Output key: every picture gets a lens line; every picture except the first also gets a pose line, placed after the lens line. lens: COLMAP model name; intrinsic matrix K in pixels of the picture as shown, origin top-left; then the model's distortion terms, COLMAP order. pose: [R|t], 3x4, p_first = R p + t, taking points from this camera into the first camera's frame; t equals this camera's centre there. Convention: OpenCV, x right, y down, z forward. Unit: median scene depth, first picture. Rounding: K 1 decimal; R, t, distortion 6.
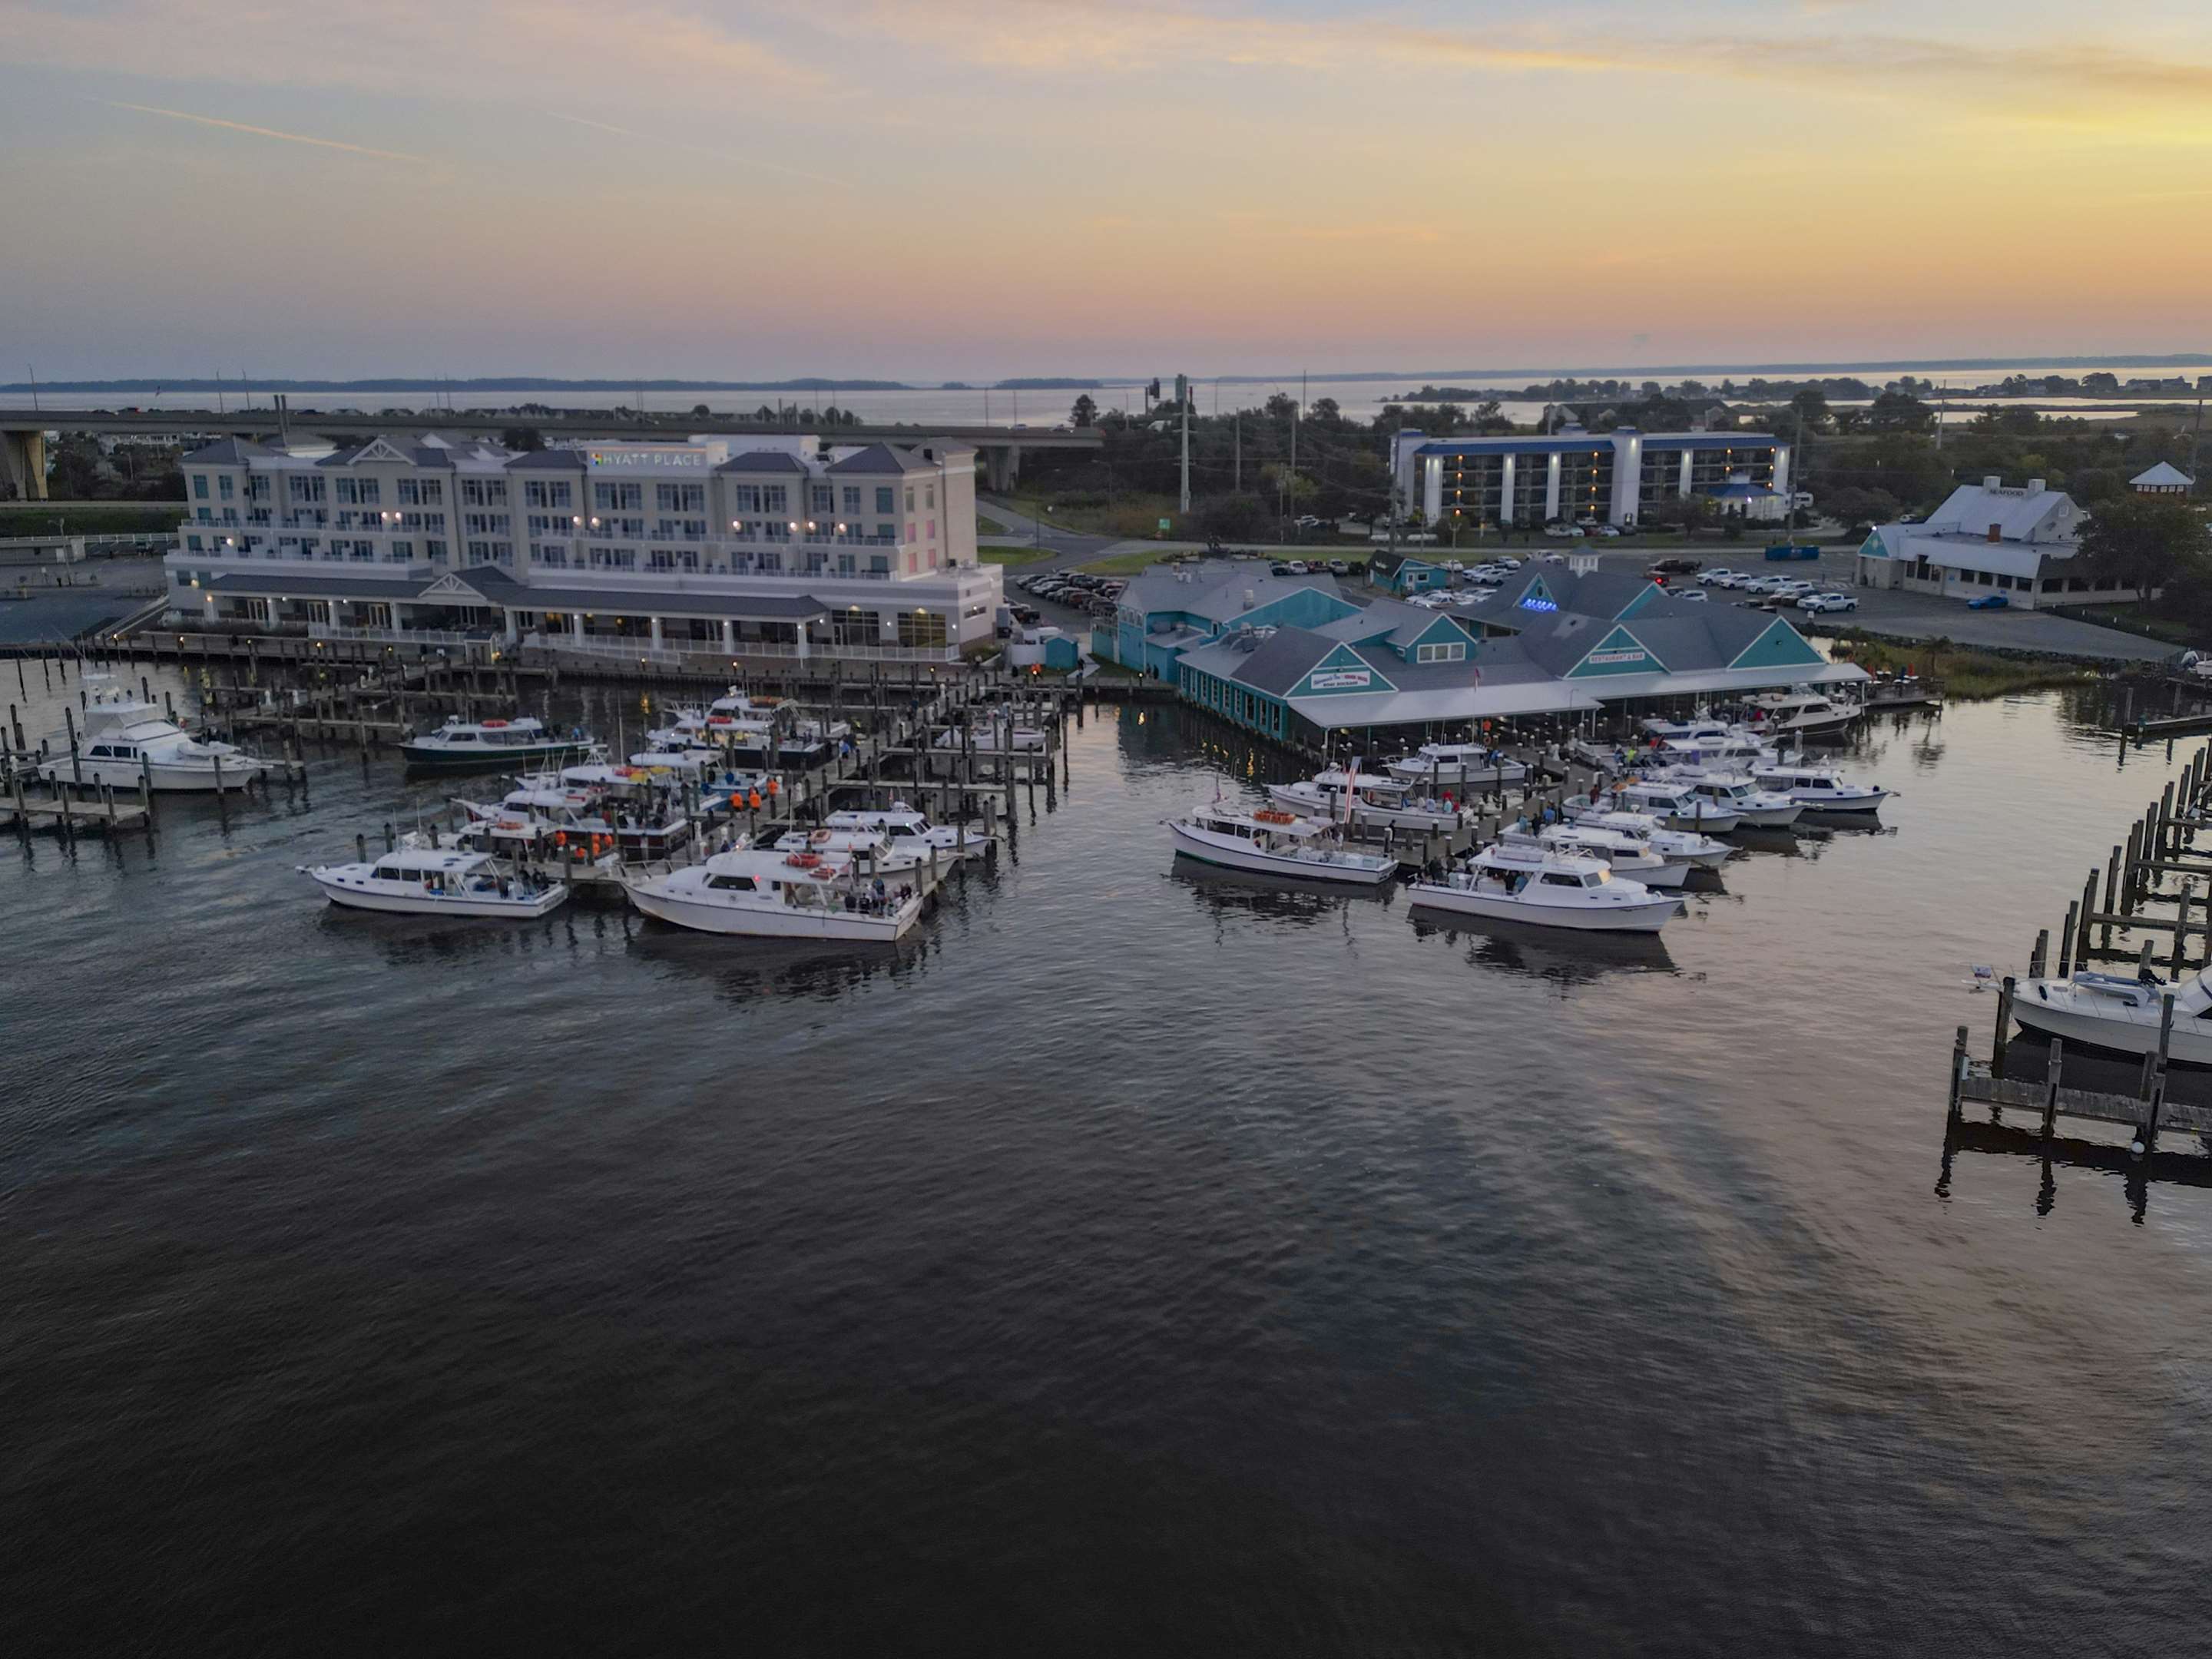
lens RADIAL K [[1755.3, 0, 1106.0], [0, 1755.3, 889.8], [0, 0, 1]] dist [0.073546, -0.064960]
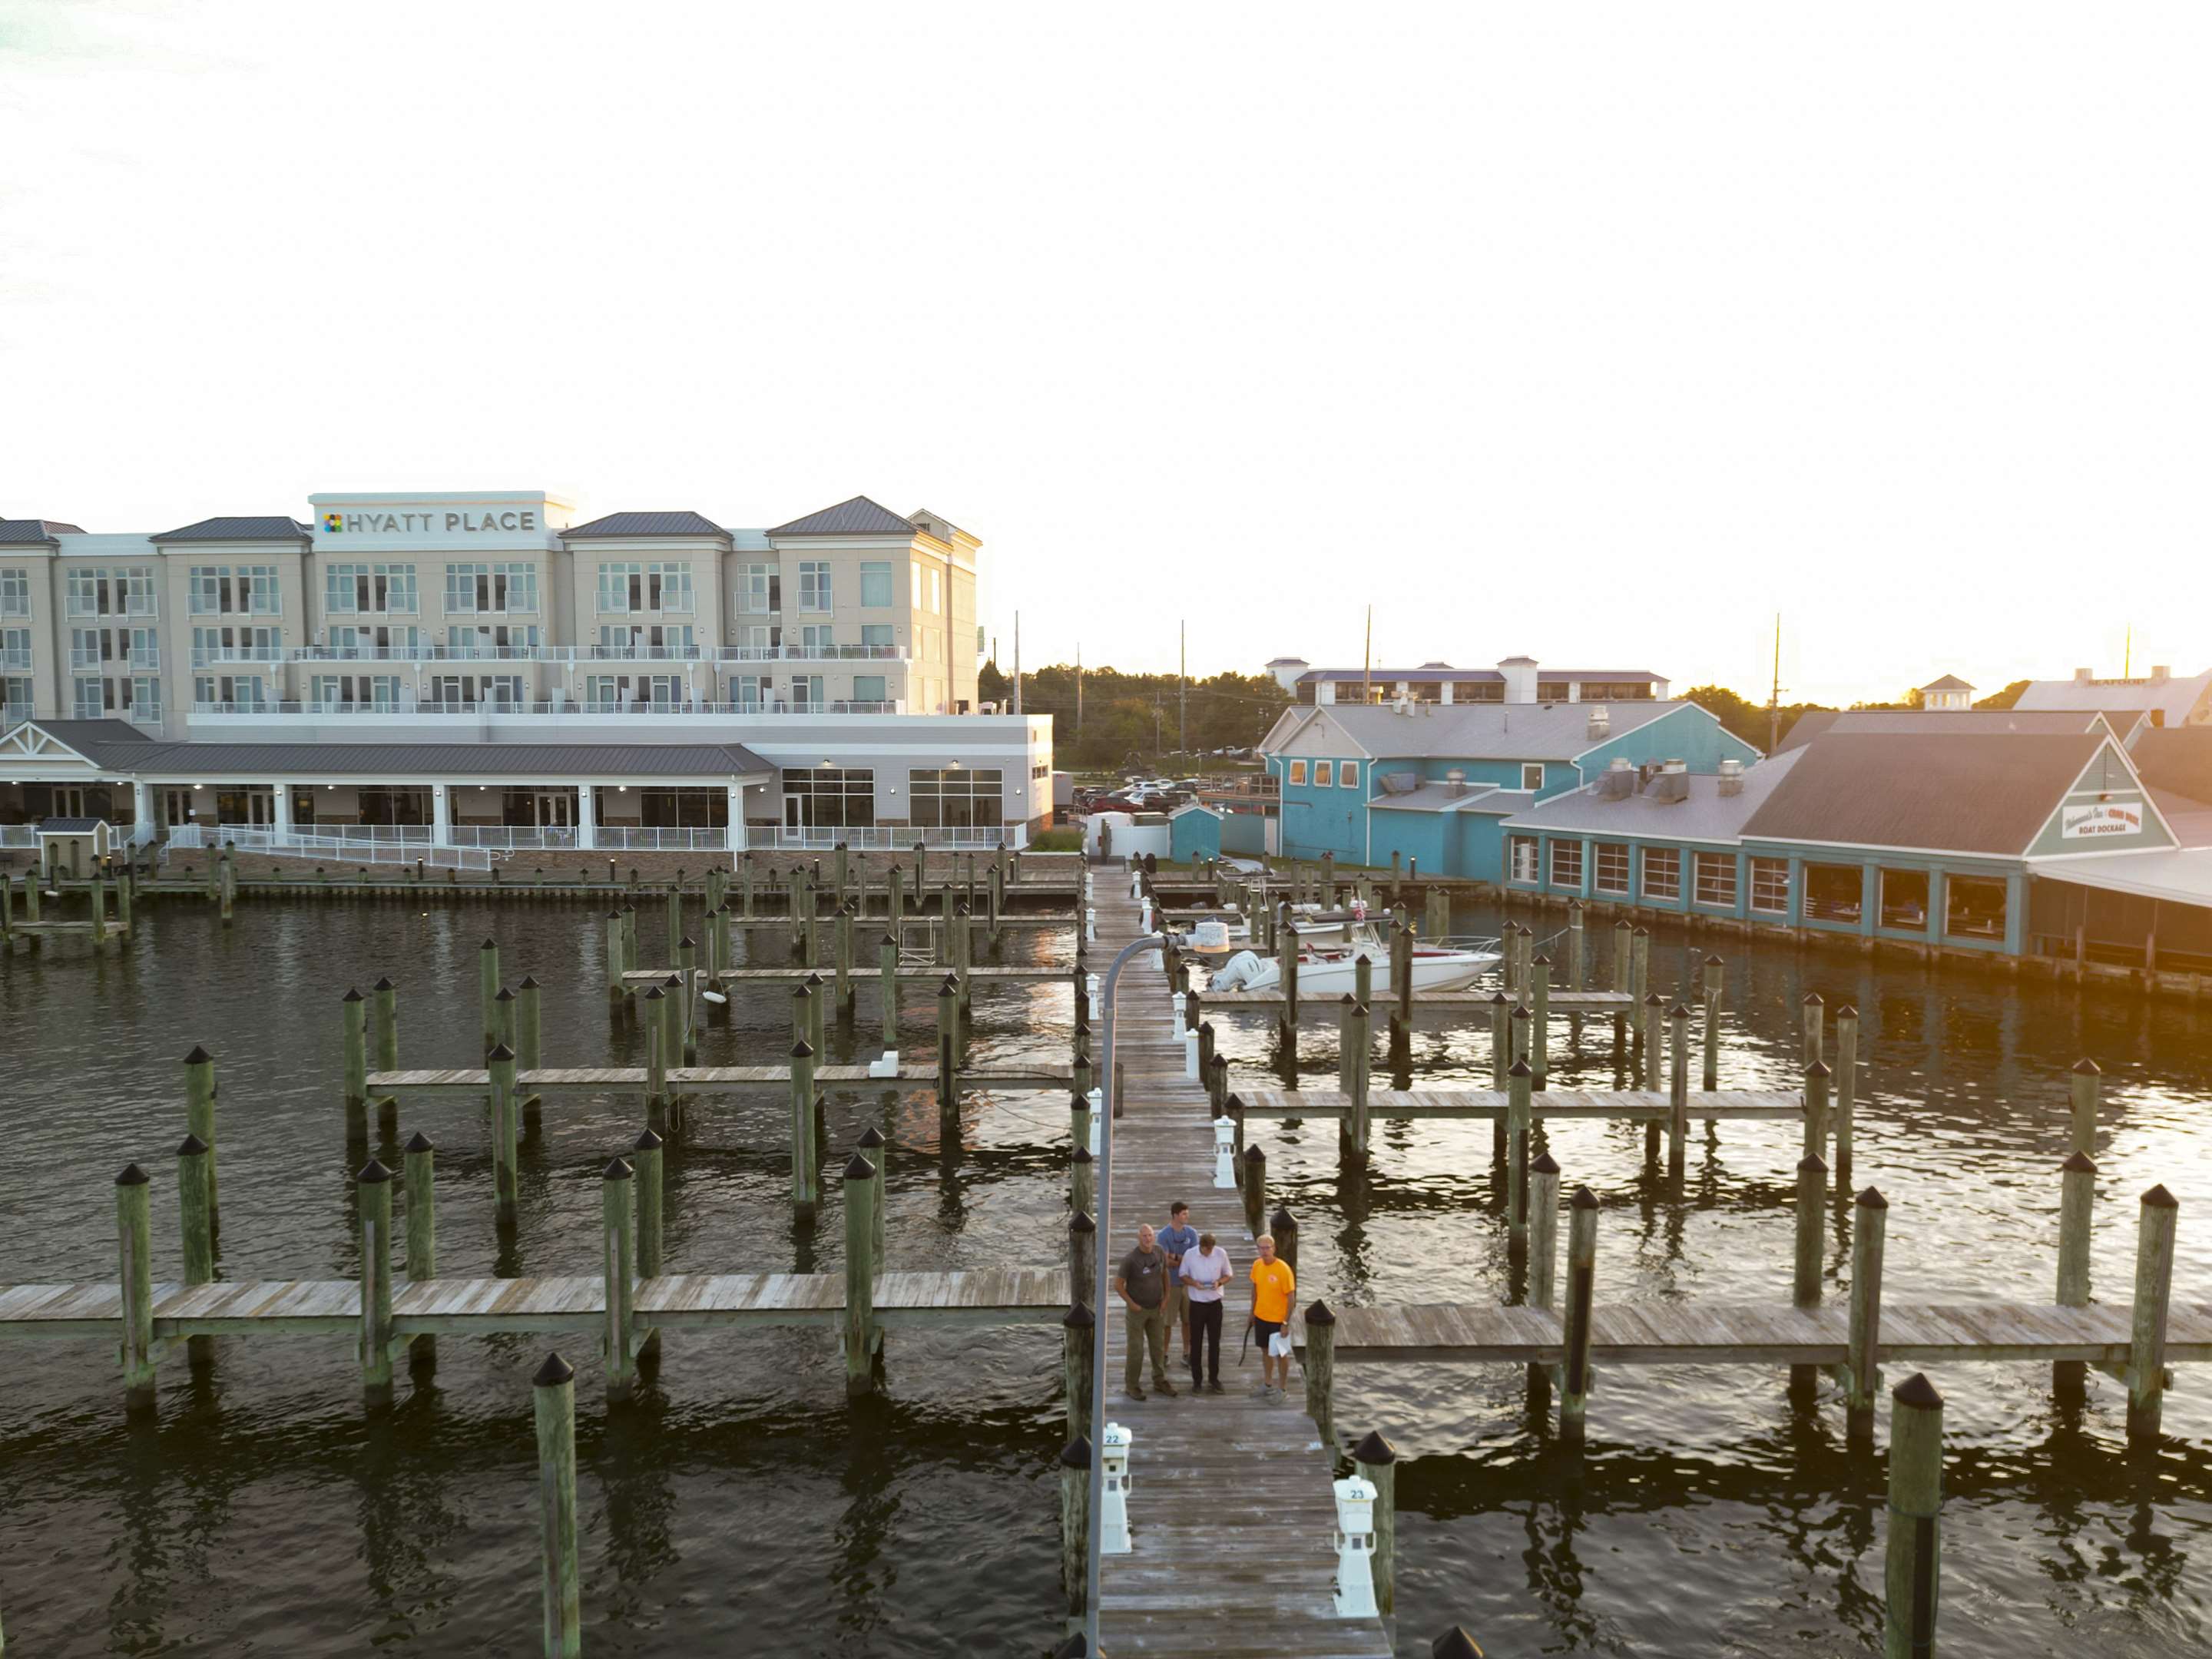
lens RADIAL K [[1500.5, 0, 1104.4], [0, 1500.5, 862.4], [0, 0, 1]] dist [0.004143, -0.009561]
pose [[0.974259, -0.013148, 0.225049, -0.160715], [0.053863, 0.982960, -0.175750, -0.040756], [-0.218903, 0.183348, 0.958366, 0.520413]]
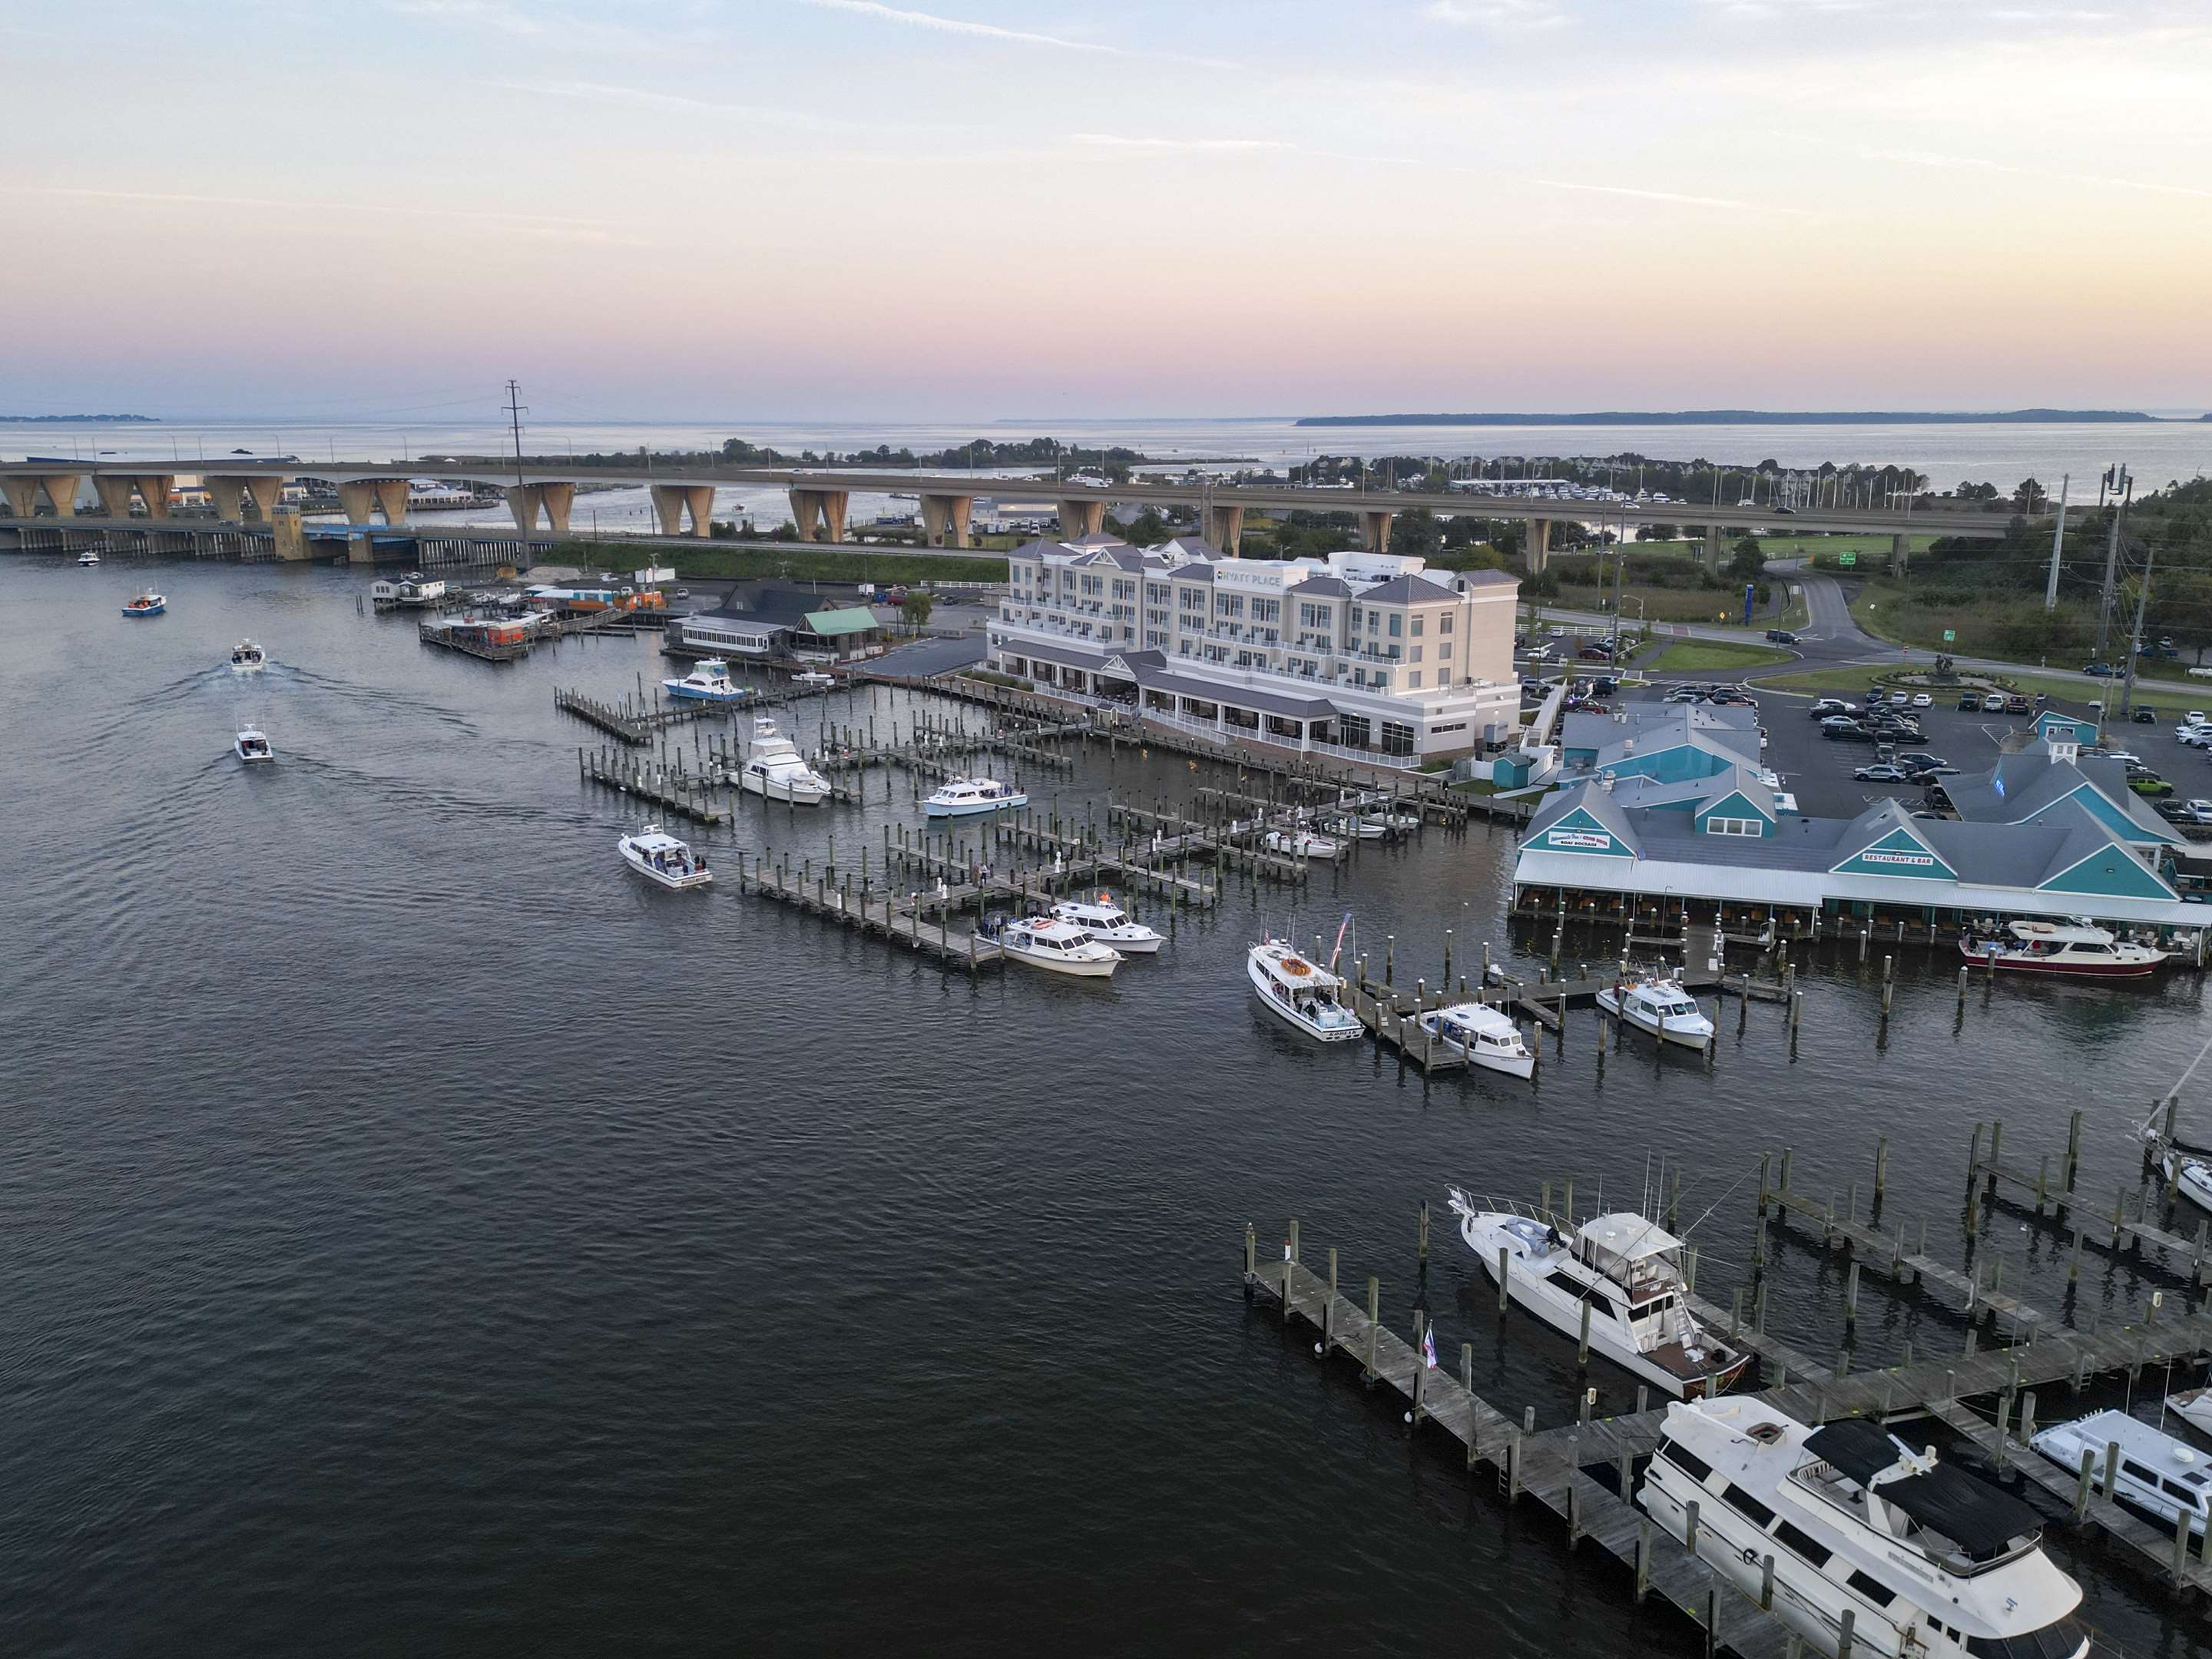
lens RADIAL K [[1755.3, 0, 1125.2], [0, 1755.3, 813.3], [0, 0, 1]] dist [0.073546, -0.064960]
pose [[0.798853, 0.136574, -0.585817, 0.417115], [-0.167433, 0.985882, 0.001521, -0.069708], [0.577754, 0.096870, 0.810442, -0.025455]]
